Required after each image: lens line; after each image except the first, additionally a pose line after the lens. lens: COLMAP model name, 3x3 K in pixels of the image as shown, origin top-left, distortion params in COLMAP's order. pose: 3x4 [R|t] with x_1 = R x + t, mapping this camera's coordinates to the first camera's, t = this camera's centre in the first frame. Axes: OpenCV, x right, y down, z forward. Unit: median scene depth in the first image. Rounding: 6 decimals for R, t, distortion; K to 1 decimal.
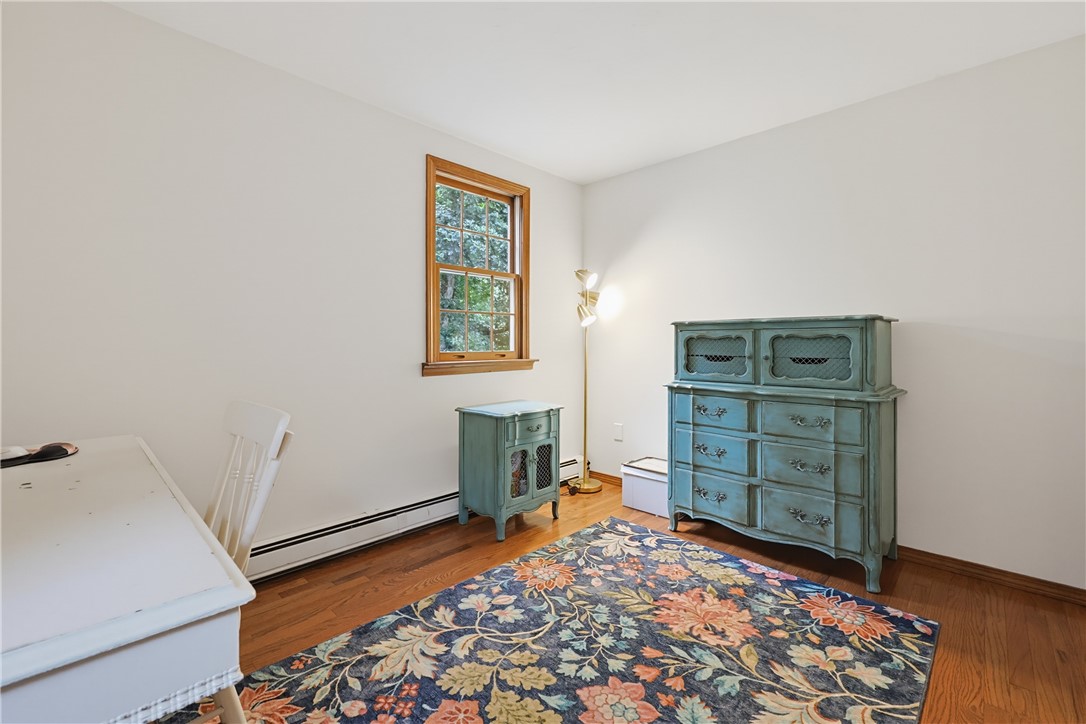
lens RADIAL K [[473.2, 0, 546.7], [0, 473.2, 351.5], [0, 0, 1]] dist [0.001013, 0.000524]
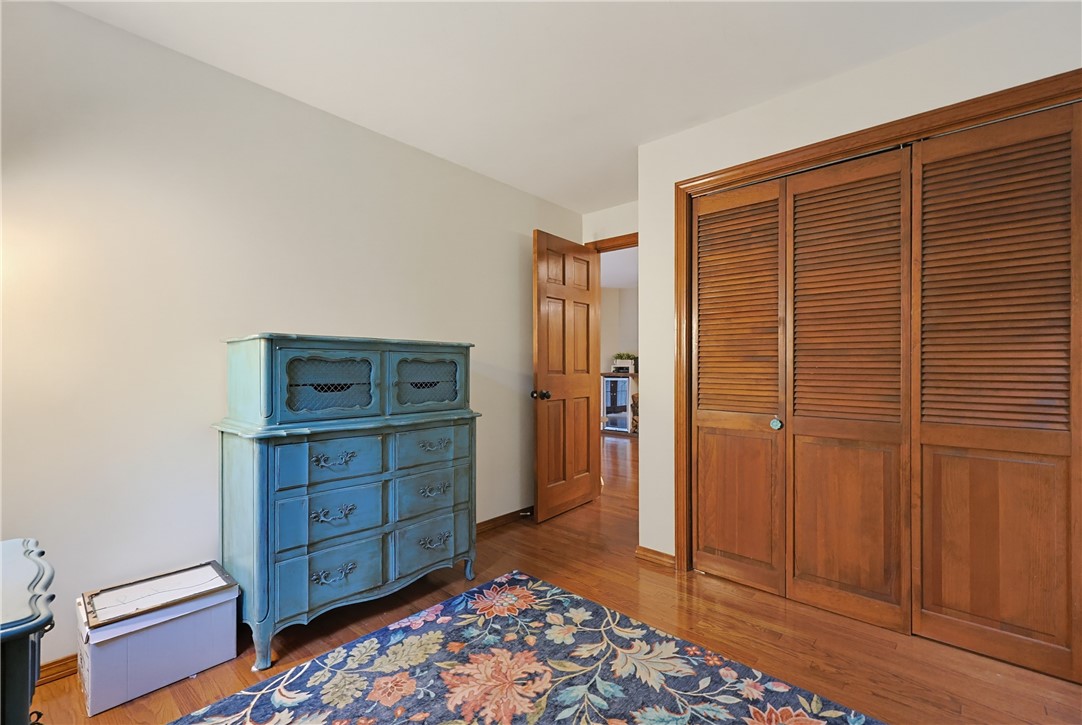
lens RADIAL K [[471.5, 0, 544.5], [0, 471.5, 365.7], [0, 0, 1]] dist [0.001013, 0.000524]
pose [[-0.048574, 0.001122, 0.998819, -0.431586], [0.014474, 0.999895, -0.000419, -0.016261], [-0.998715, 0.014436, -0.048586, 0.761735]]
